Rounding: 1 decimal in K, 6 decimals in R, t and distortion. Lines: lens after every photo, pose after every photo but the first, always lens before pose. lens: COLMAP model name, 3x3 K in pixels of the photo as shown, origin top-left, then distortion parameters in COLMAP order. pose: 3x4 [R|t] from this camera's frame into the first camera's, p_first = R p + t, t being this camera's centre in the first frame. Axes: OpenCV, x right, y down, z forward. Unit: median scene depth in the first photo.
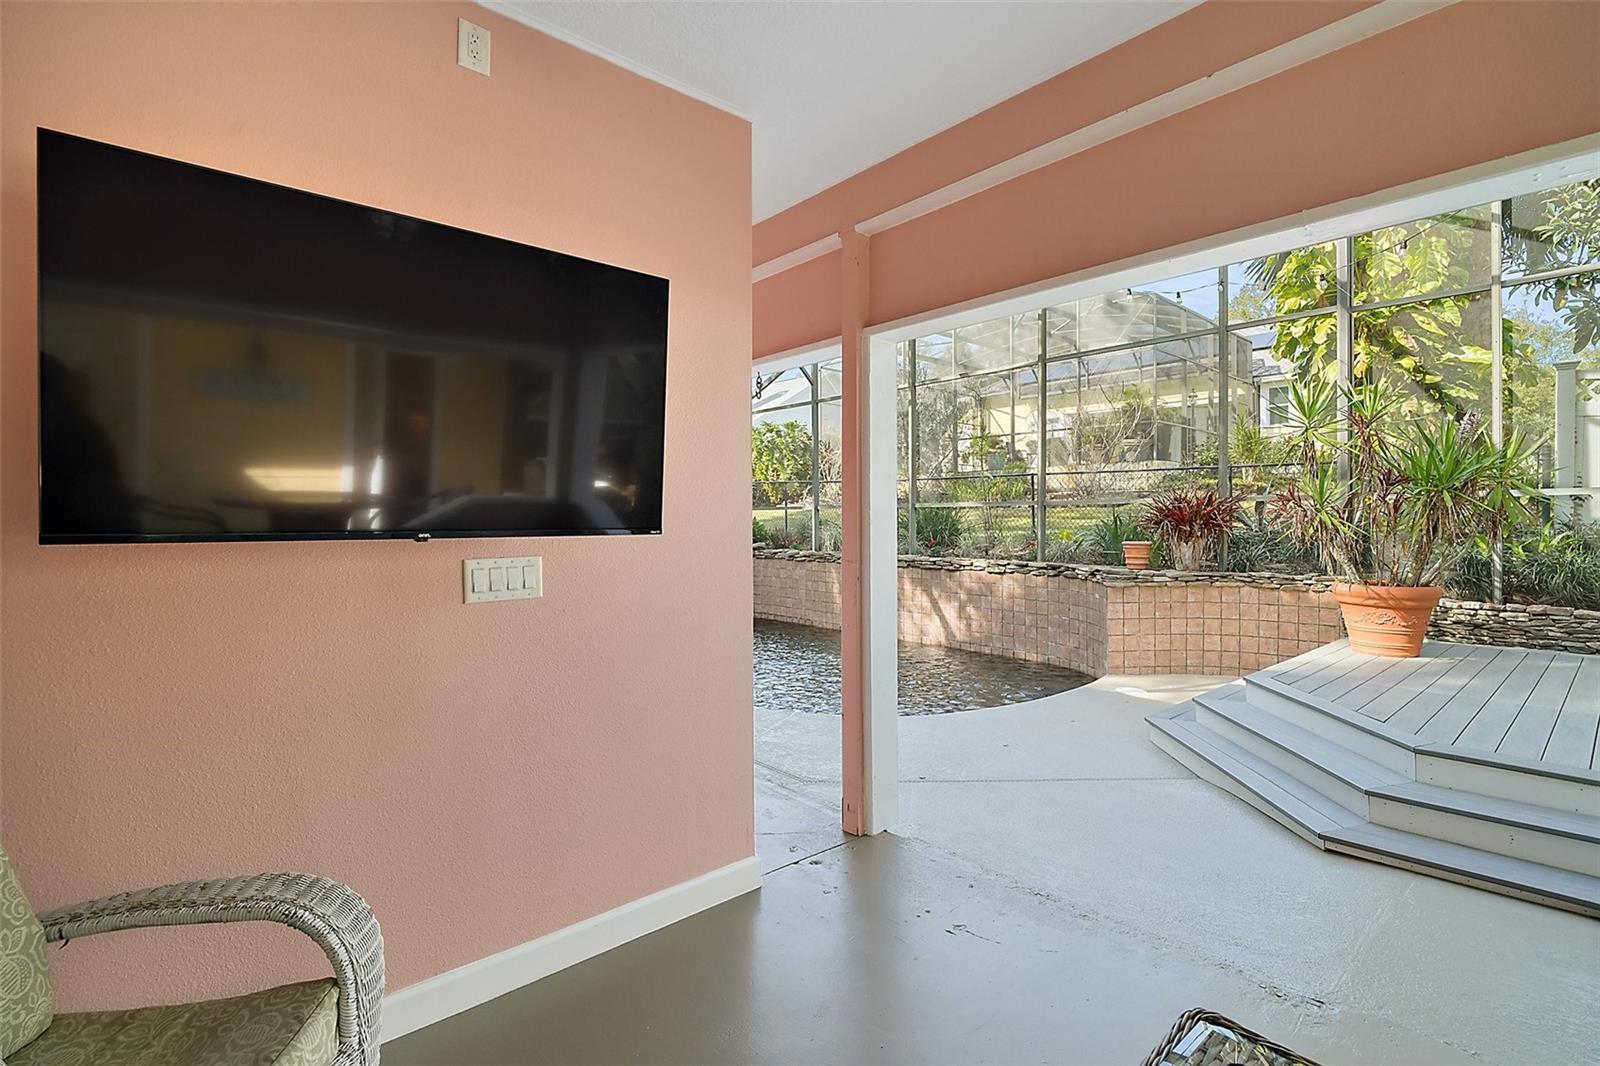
lens RADIAL K [[740.5, 0, 800.9], [0, 740.5, 527.7], [0, 0, 1]] dist [-0.000519, -0.003263]
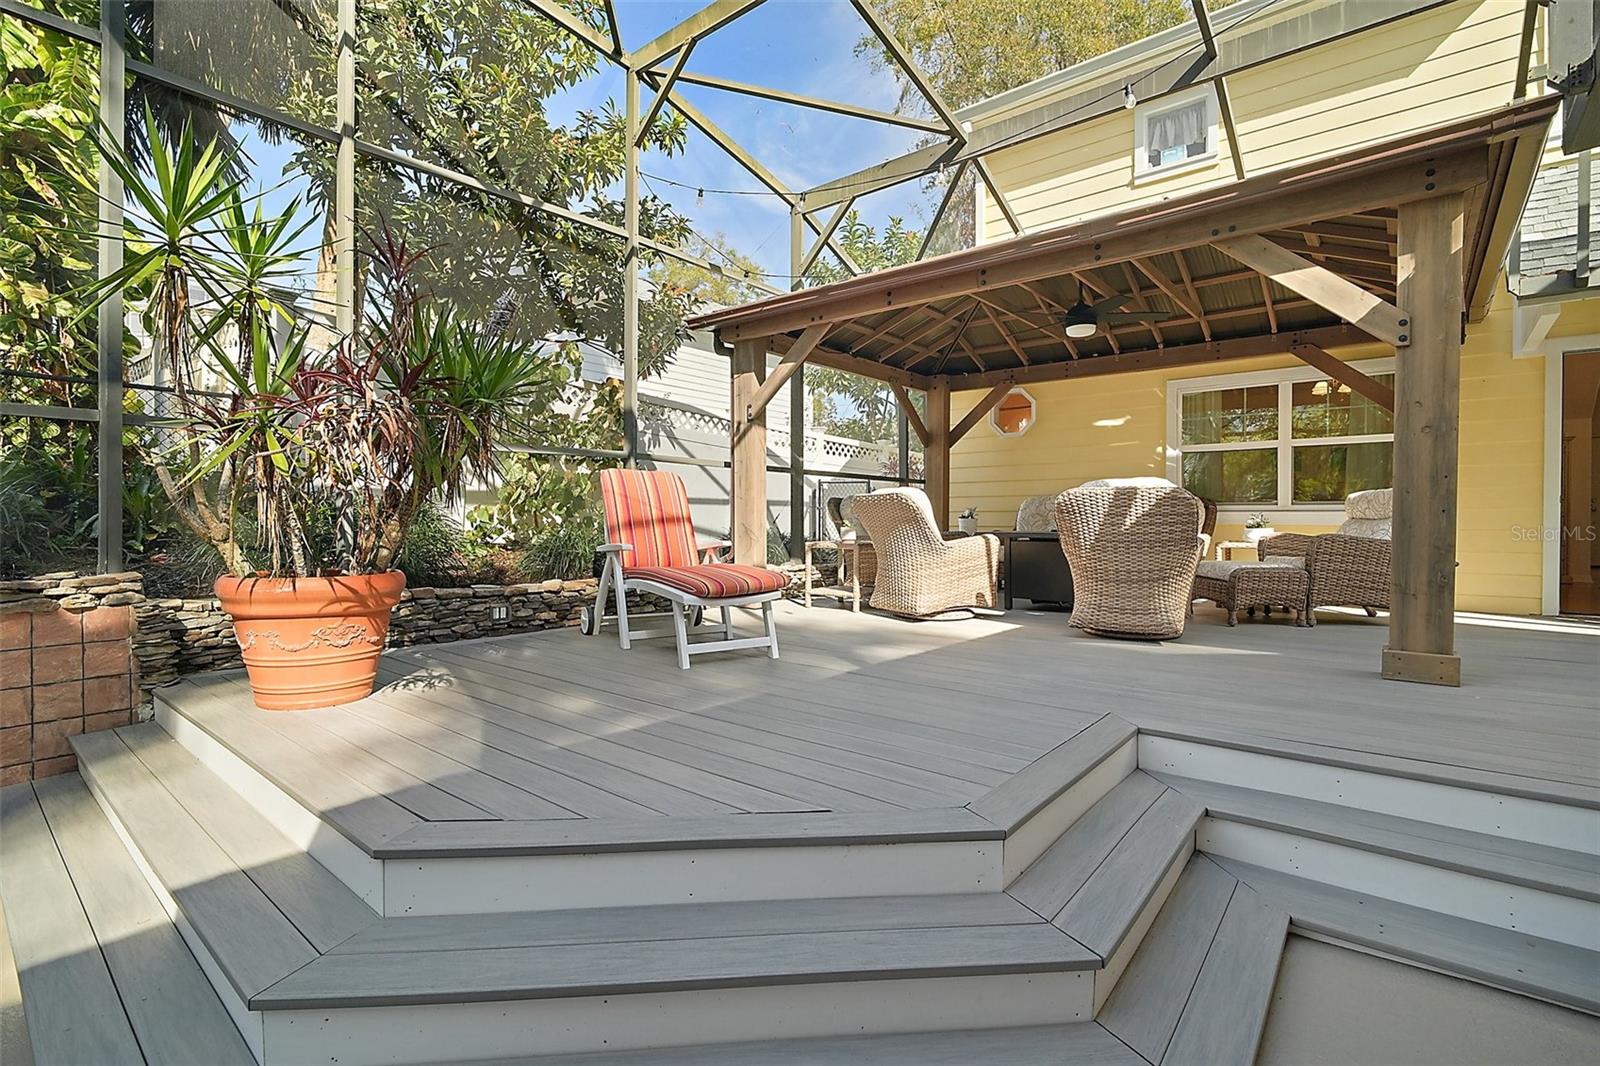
lens RADIAL K [[740.5, 0, 797.7], [0, 740.5, 529.0], [0, 0, 1]] dist [-0.000519, -0.003263]
pose [[-0.149455, -0.009822, 0.988720, 0.113292], [0.007898, 0.999907, 0.011127, 0.023211], [-0.988737, 0.009472, -0.149363, 0.423451]]
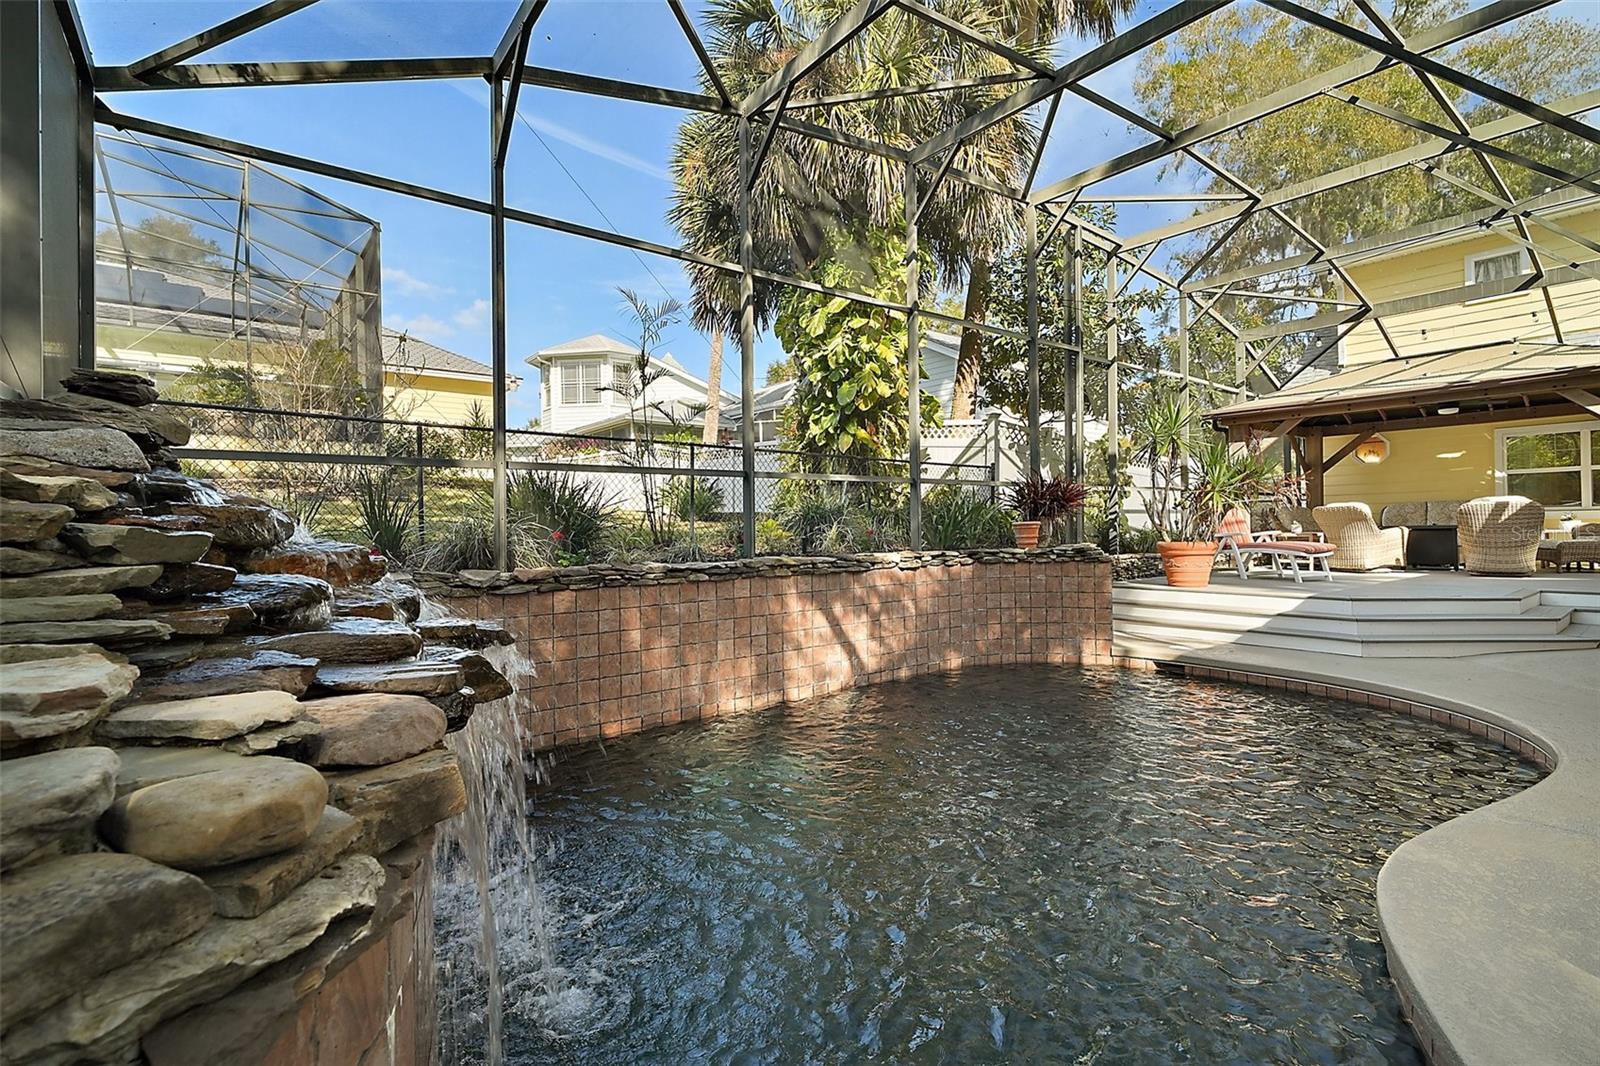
lens RADIAL K [[740.5, 0, 797.5], [0, 740.5, 530.4], [0, 0, 1]] dist [-0.000519, -0.003263]
pose [[0.066896, -0.002623, 0.997757, -0.496449], [0.024991, 0.999687, 0.000952, 0.017190], [-0.997447, 0.024871, 0.066940, 1.019315]]
